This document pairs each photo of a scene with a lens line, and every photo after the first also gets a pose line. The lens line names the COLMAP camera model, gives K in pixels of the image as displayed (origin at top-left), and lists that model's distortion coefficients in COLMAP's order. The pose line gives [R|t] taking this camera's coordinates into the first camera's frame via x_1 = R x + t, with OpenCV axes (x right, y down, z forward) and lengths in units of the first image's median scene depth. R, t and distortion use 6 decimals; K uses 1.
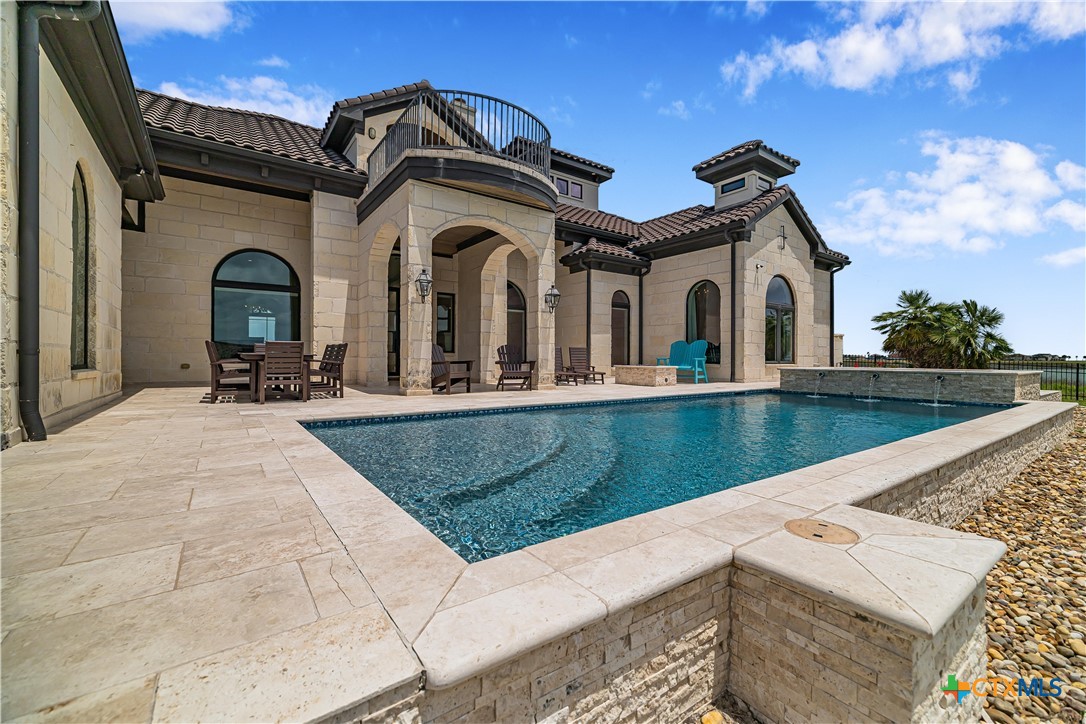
lens RADIAL K [[447.6, 0, 539.5], [0, 447.6, 360.1], [0, 0, 1]] dist [0.000220, 0.000073]
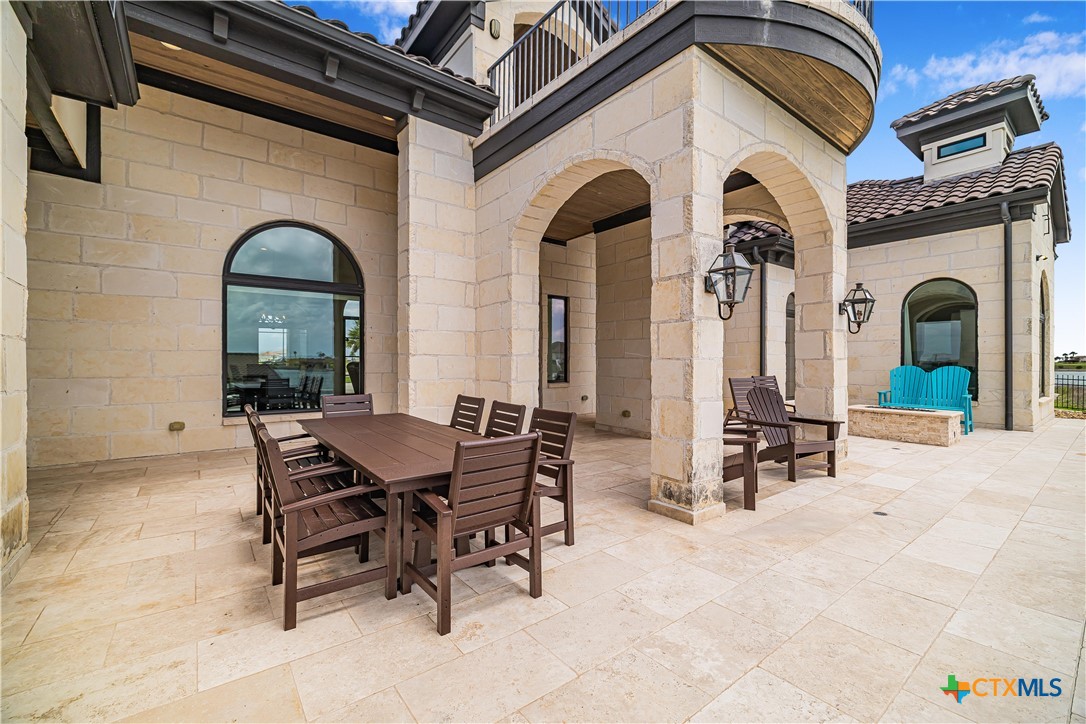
lens RADIAL K [[447.6, 0, 545.2], [0, 447.6, 361.8], [0, 0, 1]] dist [0.000220, 0.000073]
pose [[0.999315, -0.003897, 0.036808, -0.335636], [0.003882, 0.999992, 0.000475, -0.062476], [-0.036809, -0.000332, 0.999322, 0.404484]]
